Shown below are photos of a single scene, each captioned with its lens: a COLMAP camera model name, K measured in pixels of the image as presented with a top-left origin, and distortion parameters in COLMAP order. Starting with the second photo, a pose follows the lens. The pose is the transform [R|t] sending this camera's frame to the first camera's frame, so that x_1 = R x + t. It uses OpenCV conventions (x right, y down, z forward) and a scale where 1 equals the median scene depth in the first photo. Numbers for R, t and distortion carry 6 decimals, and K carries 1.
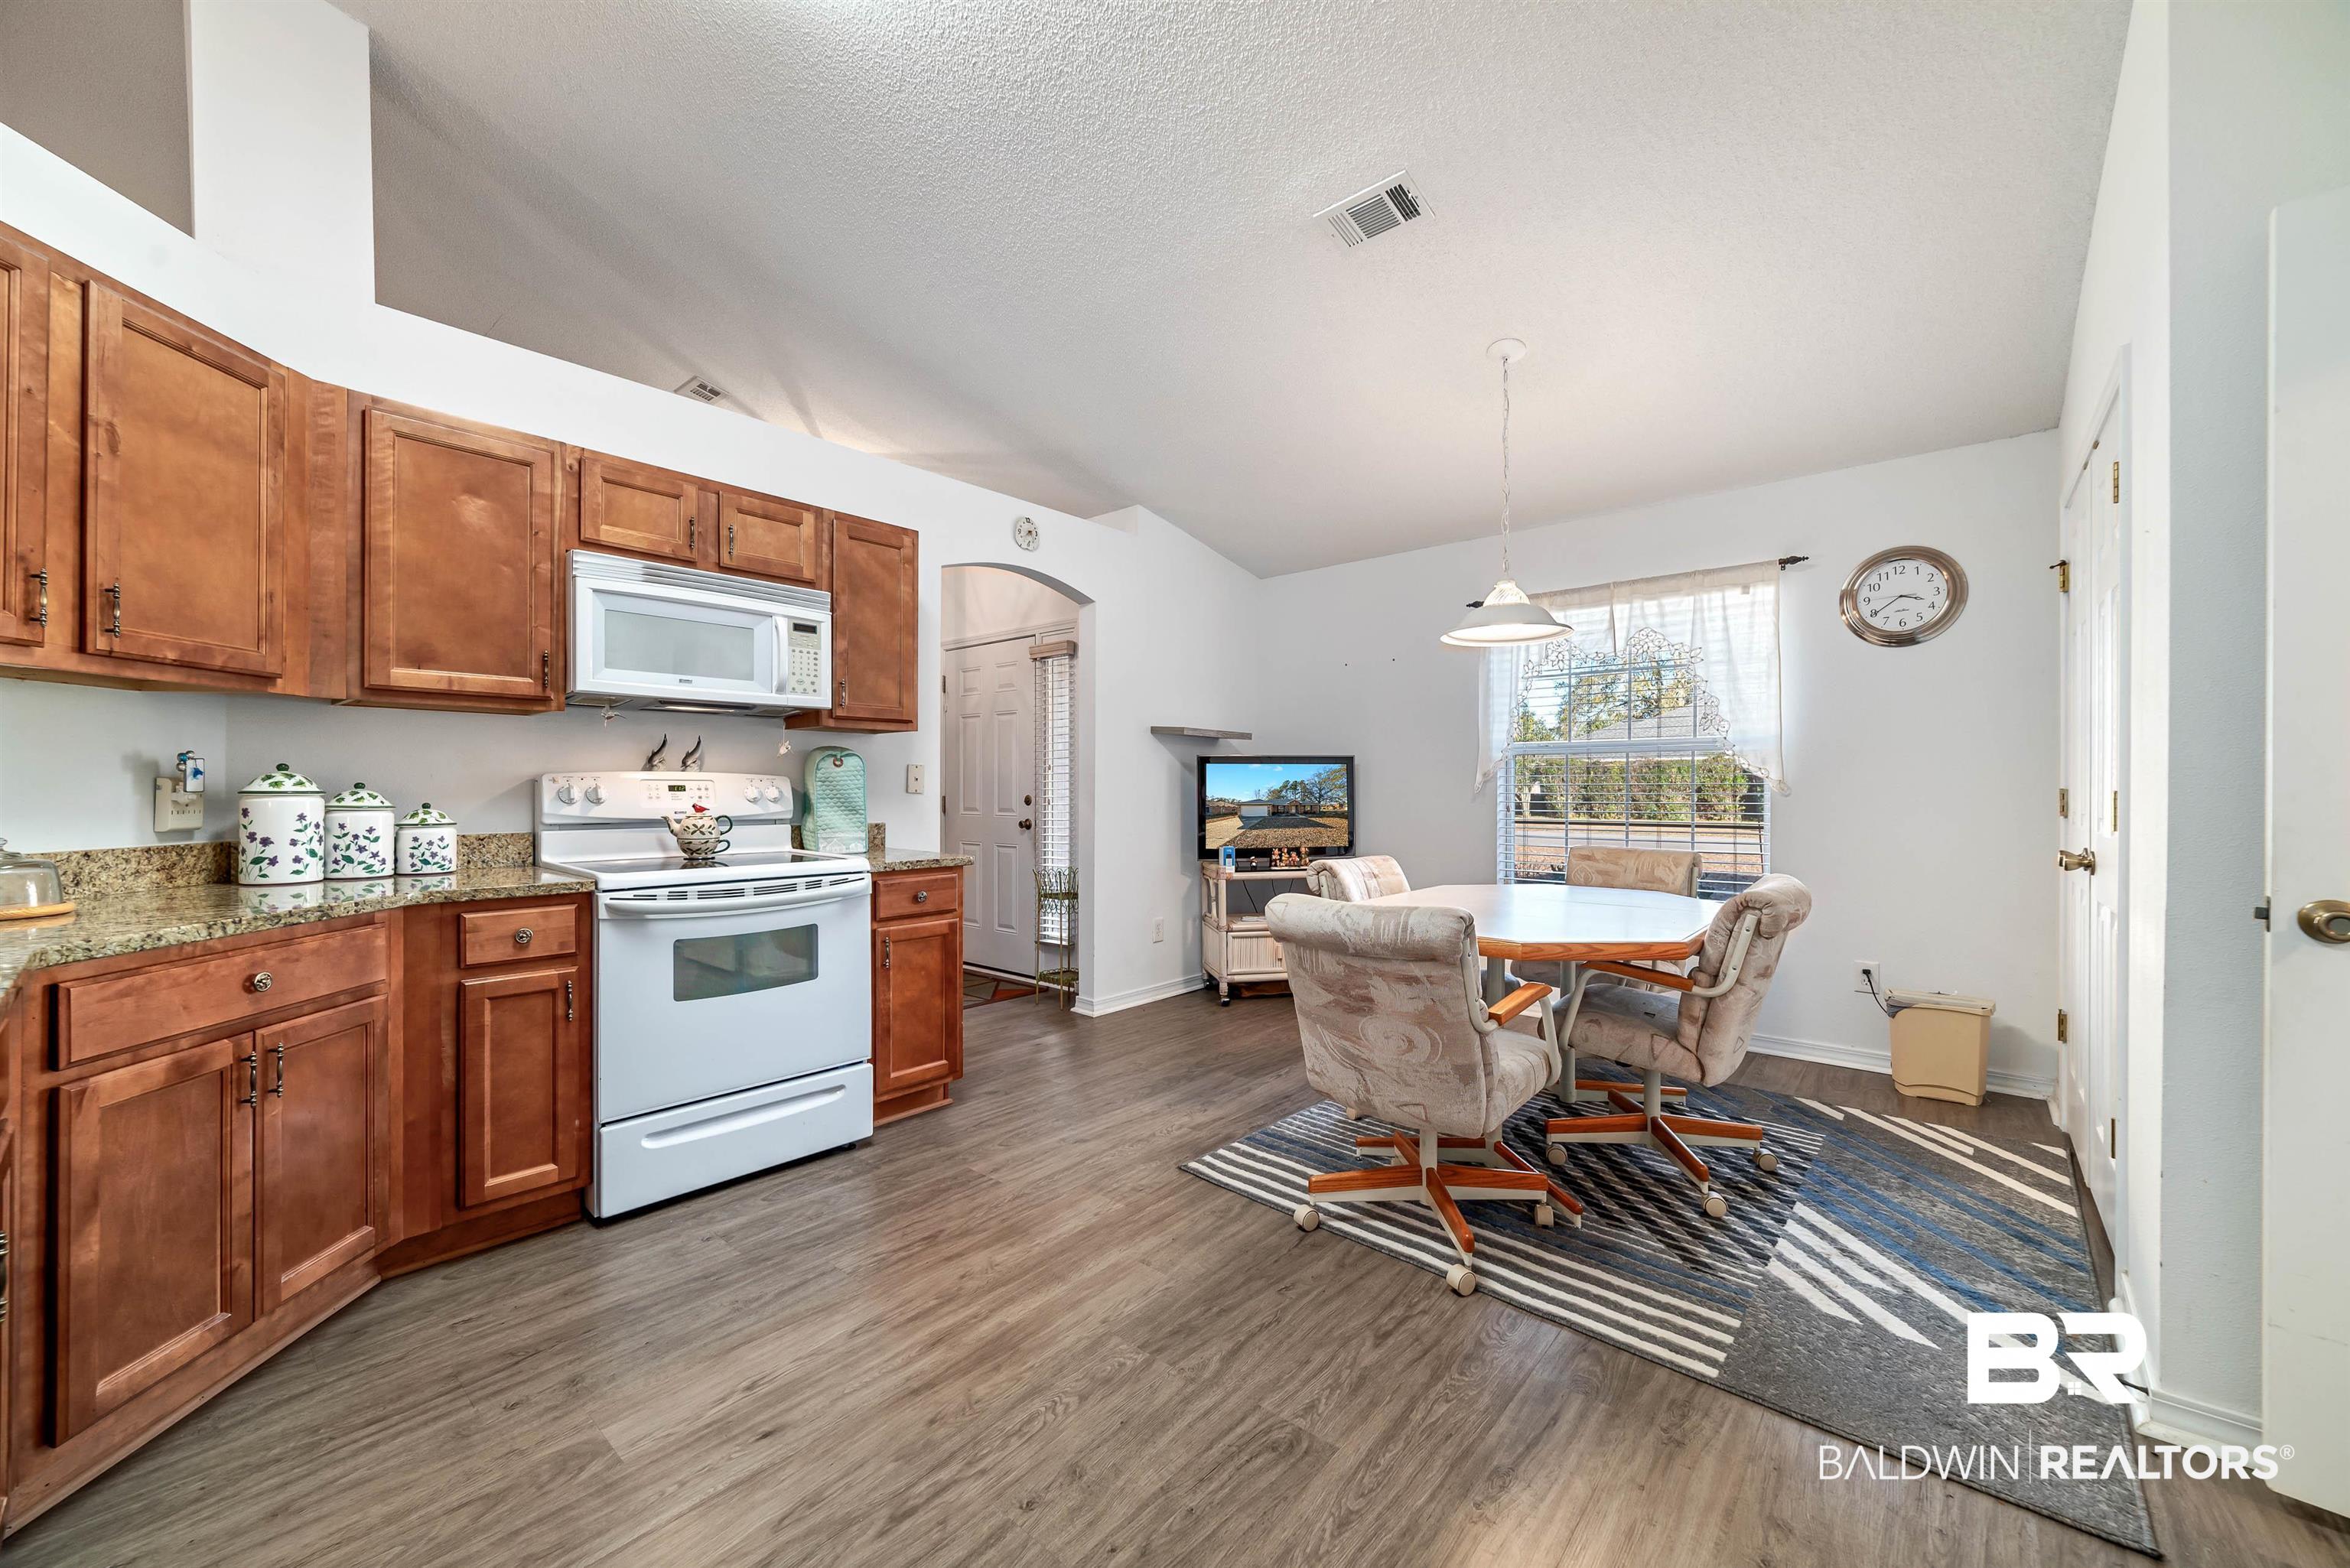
lens RADIAL K [[894.3, 0, 1186.1], [0, 894.3, 786.4], [0, 0, 1]] dist [-0.001815, 0.000005]
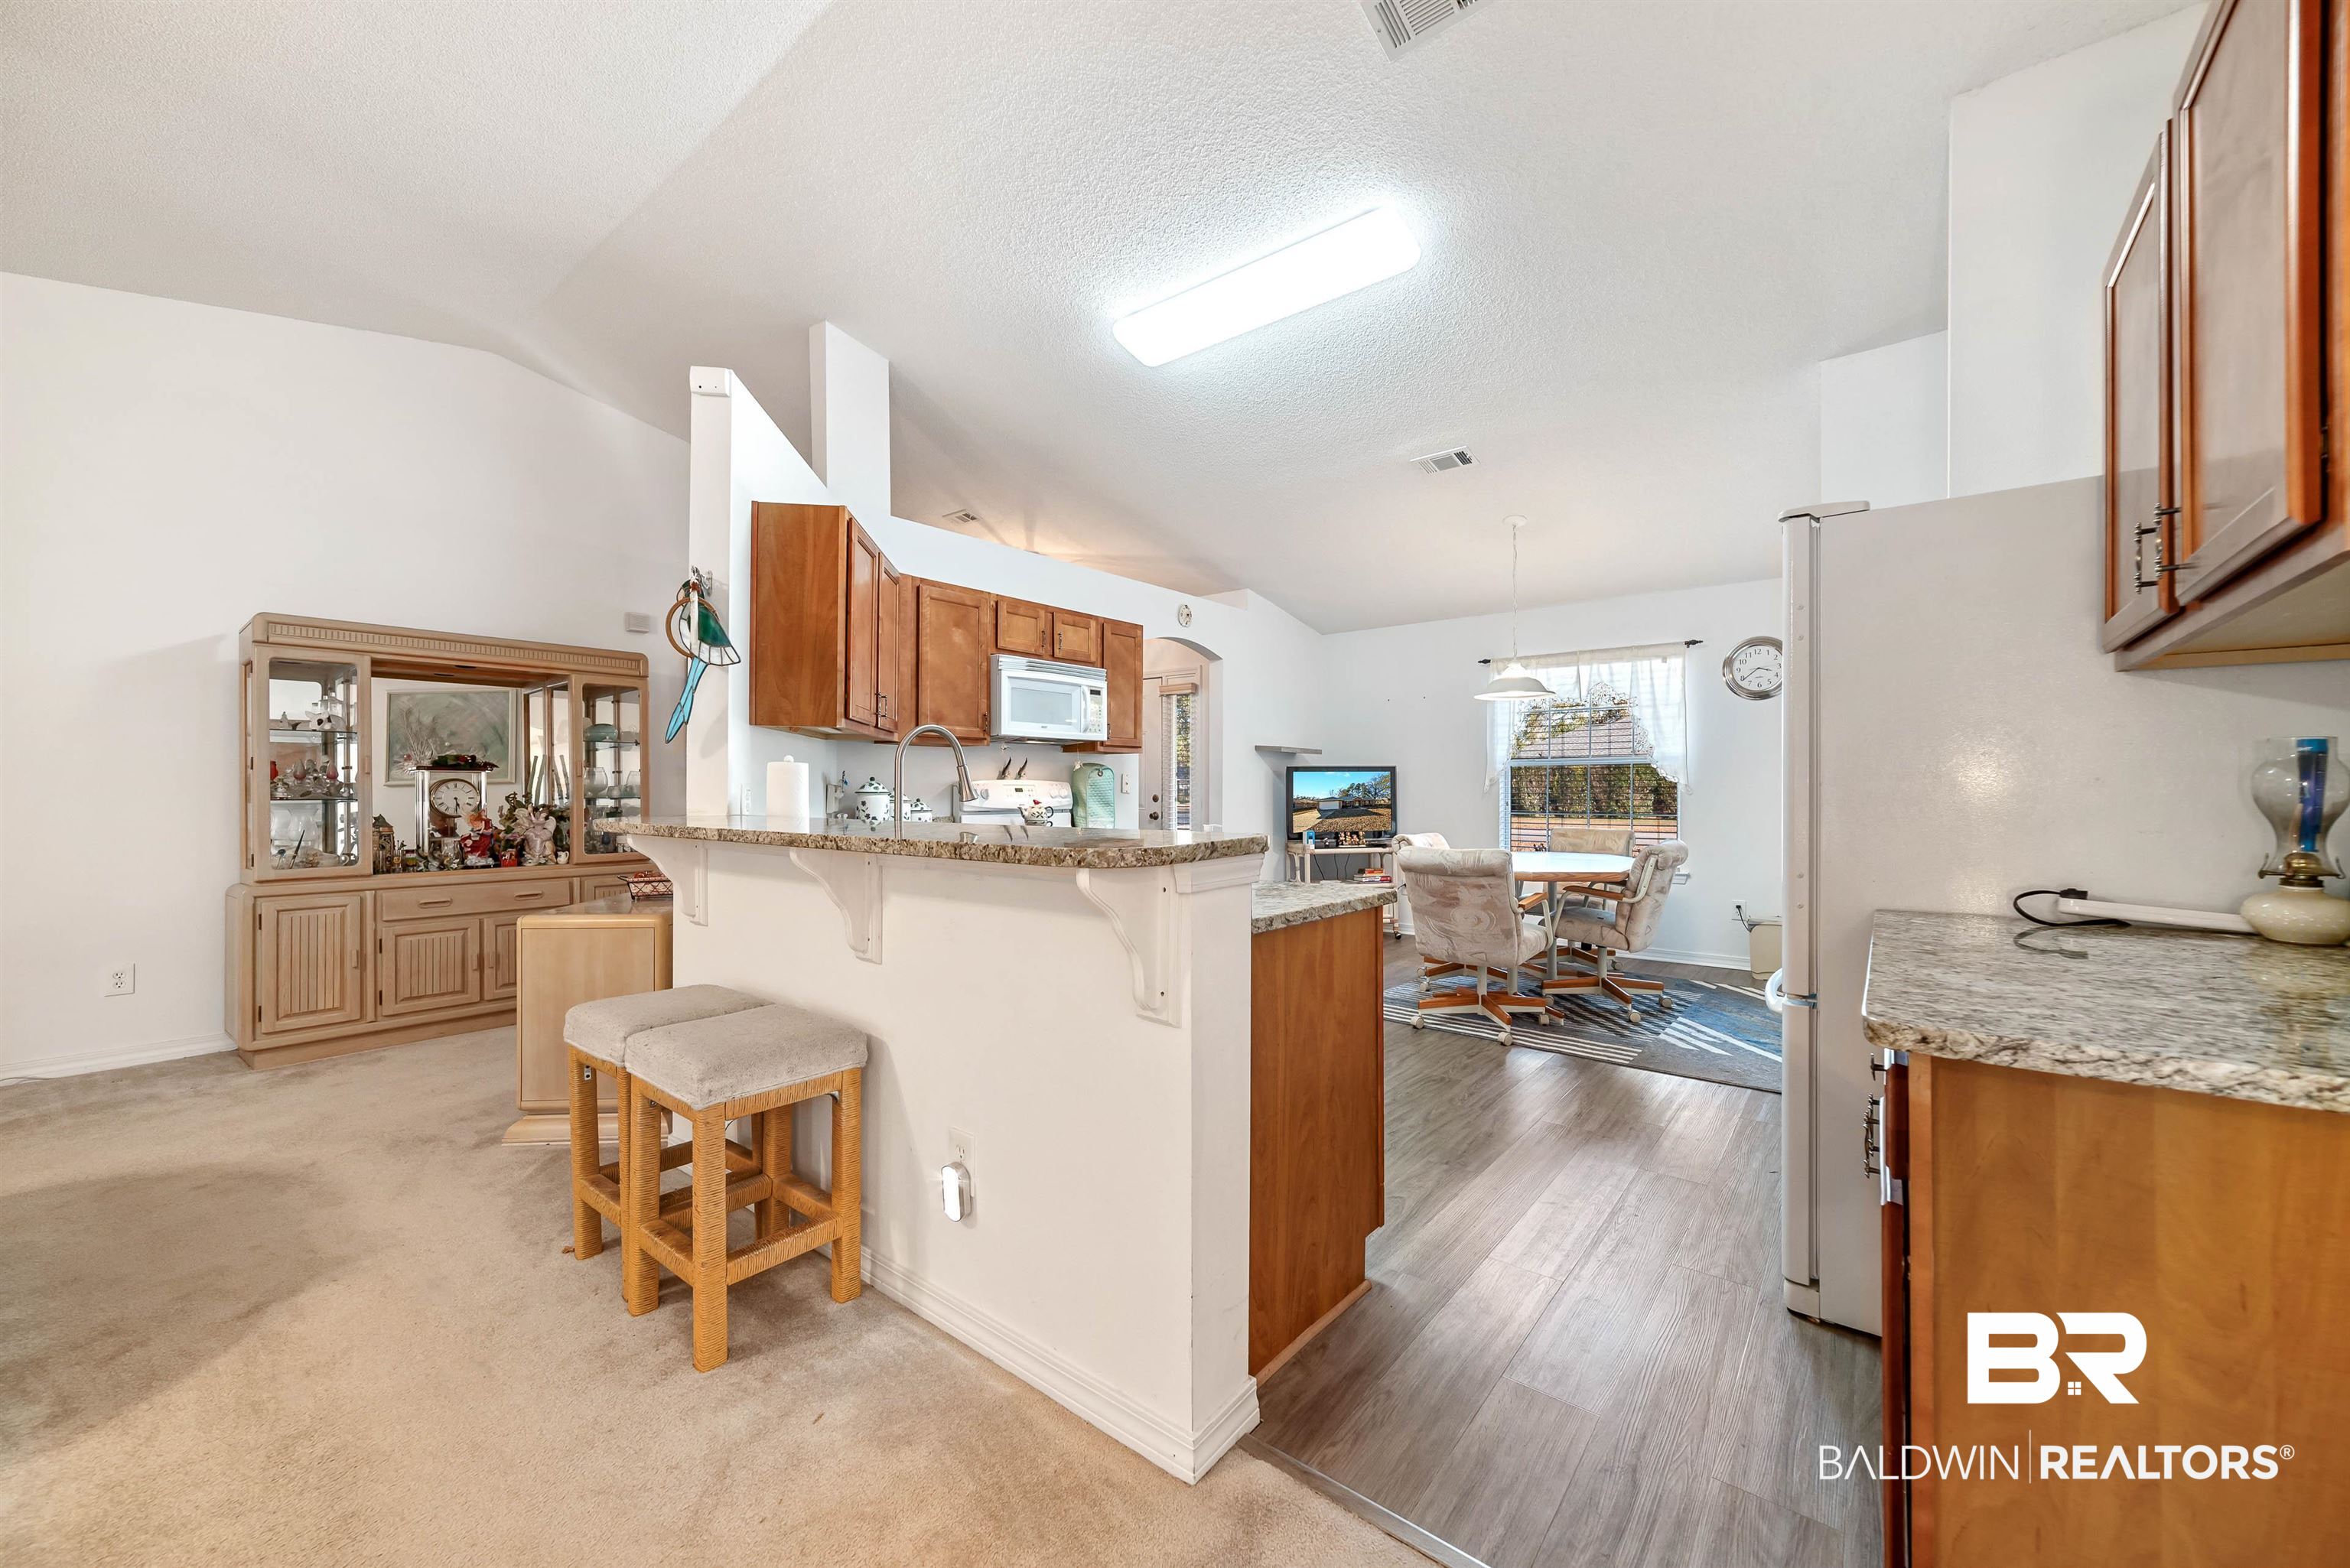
lens RADIAL K [[894.3, 0, 1186.1], [0, 894.3, 786.4], [0, 0, 1]] dist [-0.001815, 0.000005]
pose [[0.999425, -0.000077, 0.033902, -0.280631], [0.000088, 1.000000, -0.000302, -0.003366], [-0.033902, 0.000304, 0.999425, -0.575833]]
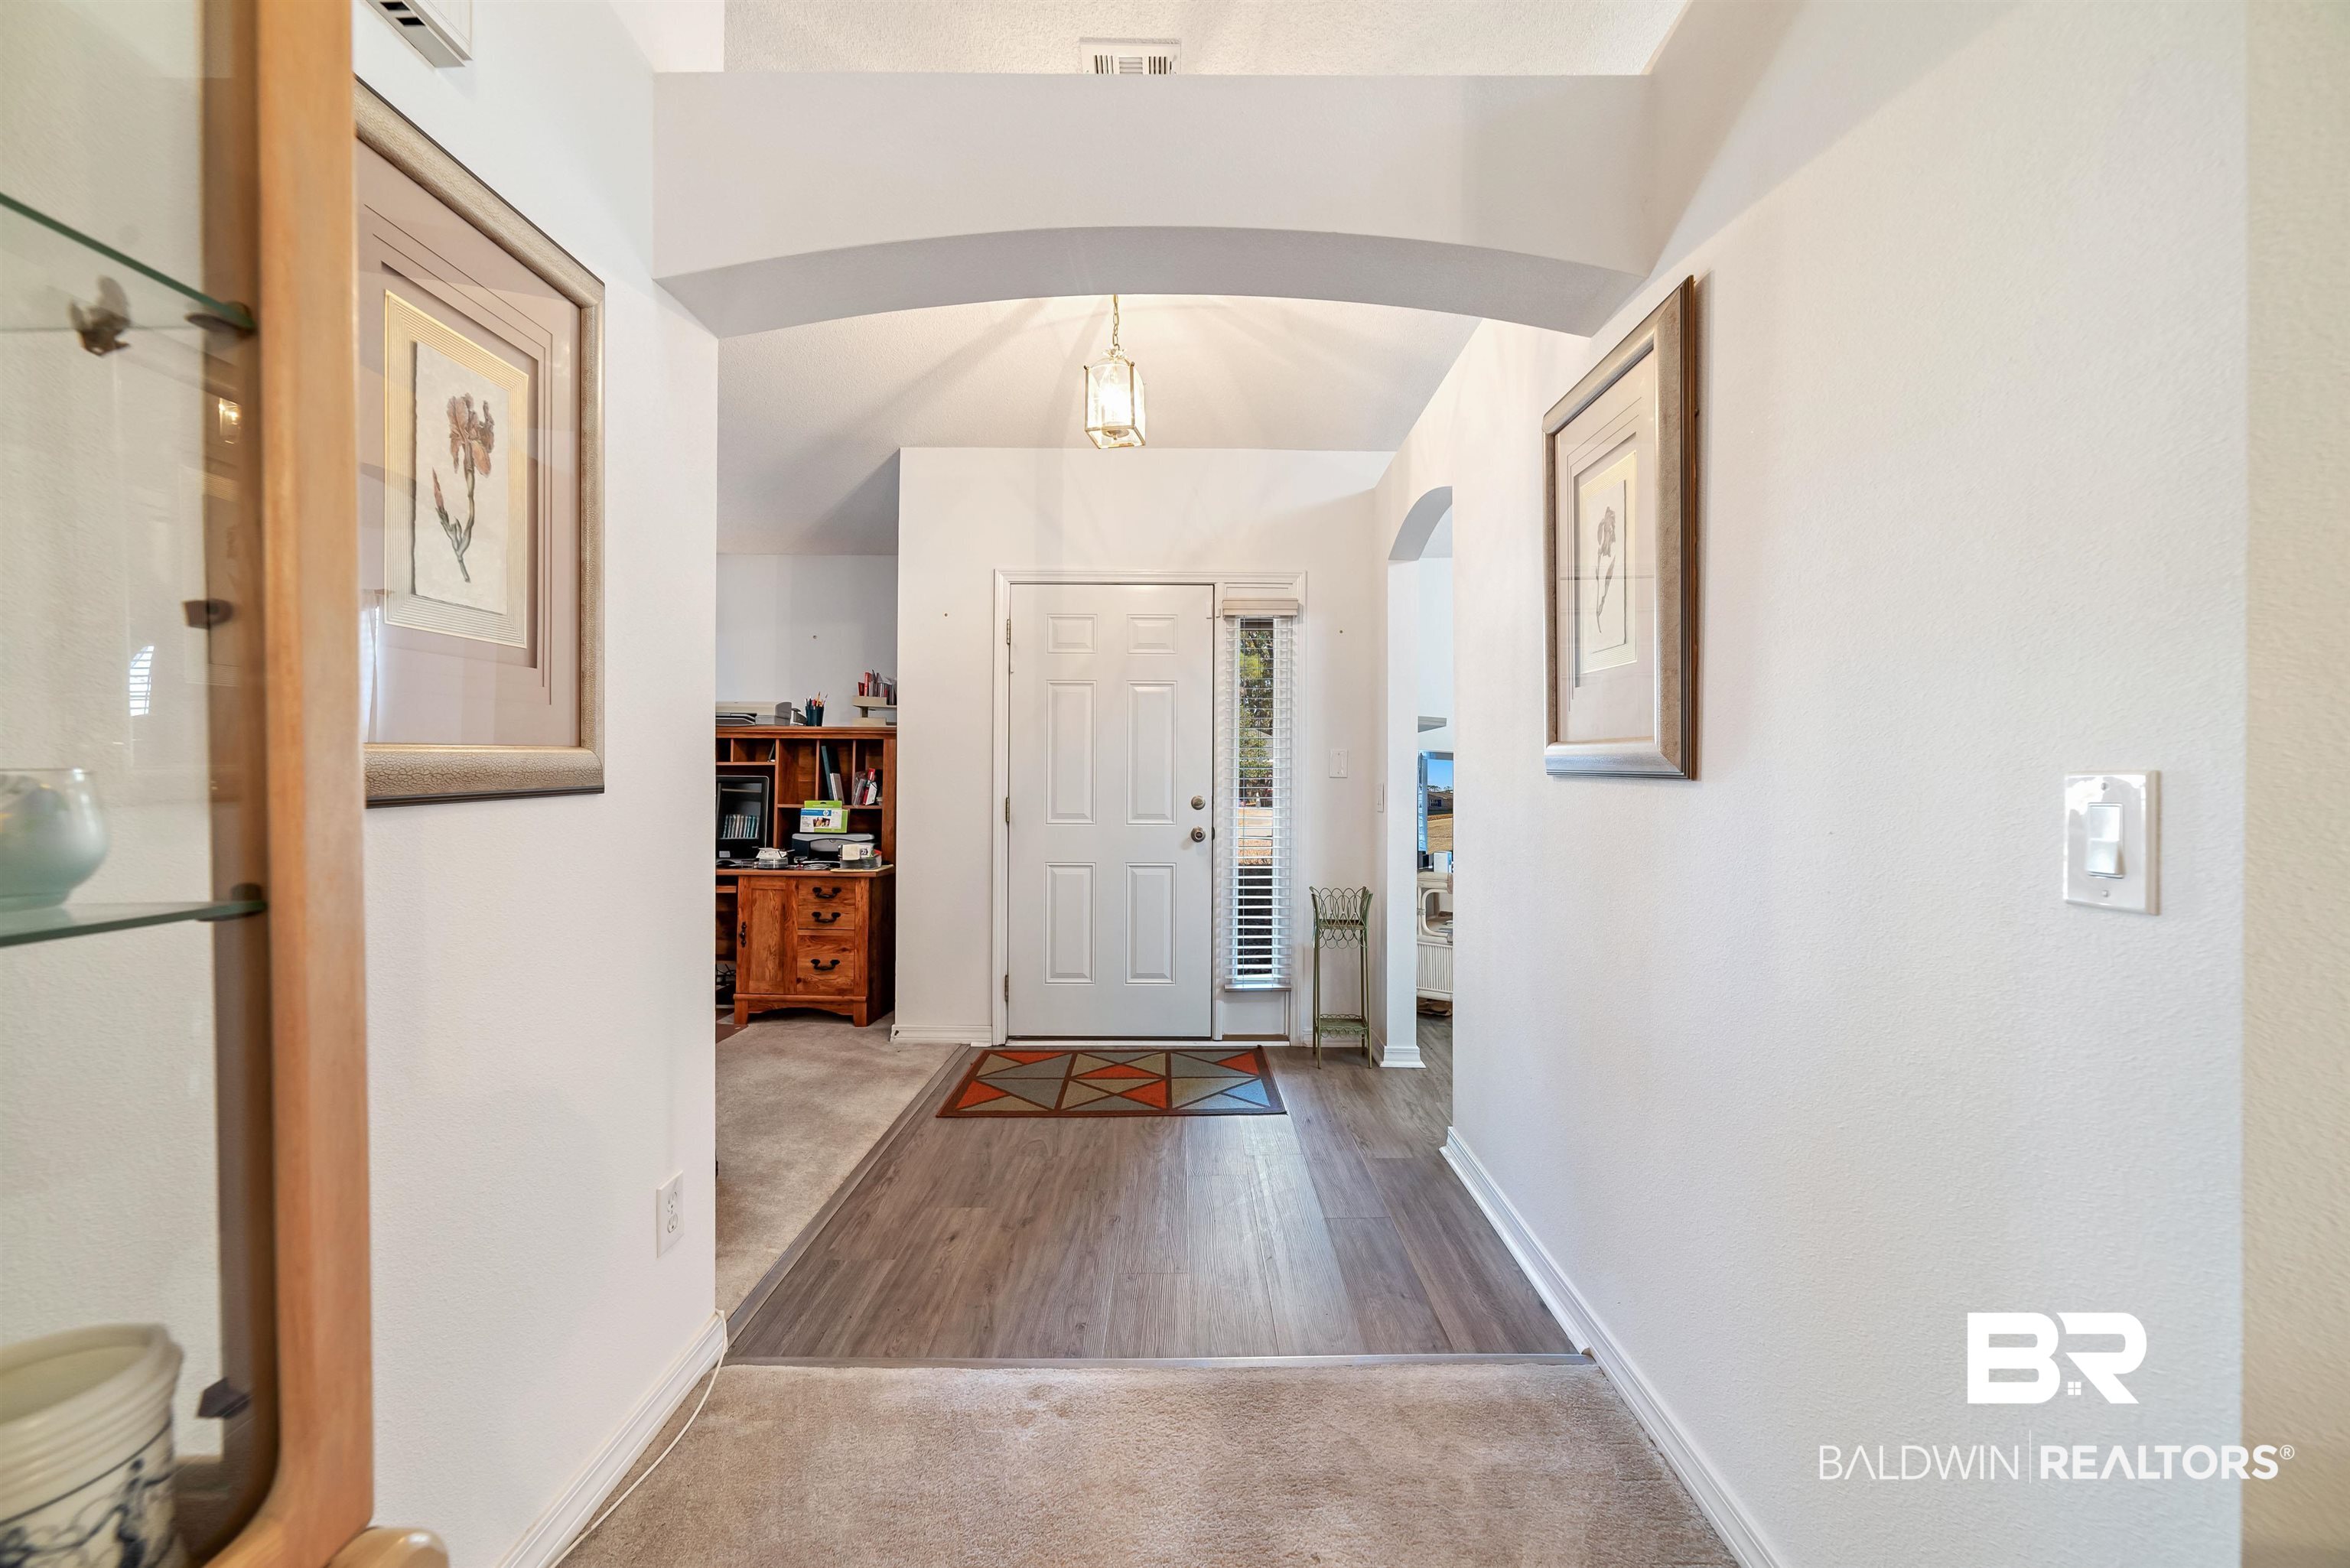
lens RADIAL K [[894.3, 0, 1186.1], [0, 894.3, 786.4], [0, 0, 1]] dist [-0.001815, 0.000005]
pose [[0.751782, 0.003295, 0.659403, -1.082100], [-0.005877, 0.999981, 0.001703, 0.000786], [-0.659385, -0.005156, 0.751788, 0.702625]]
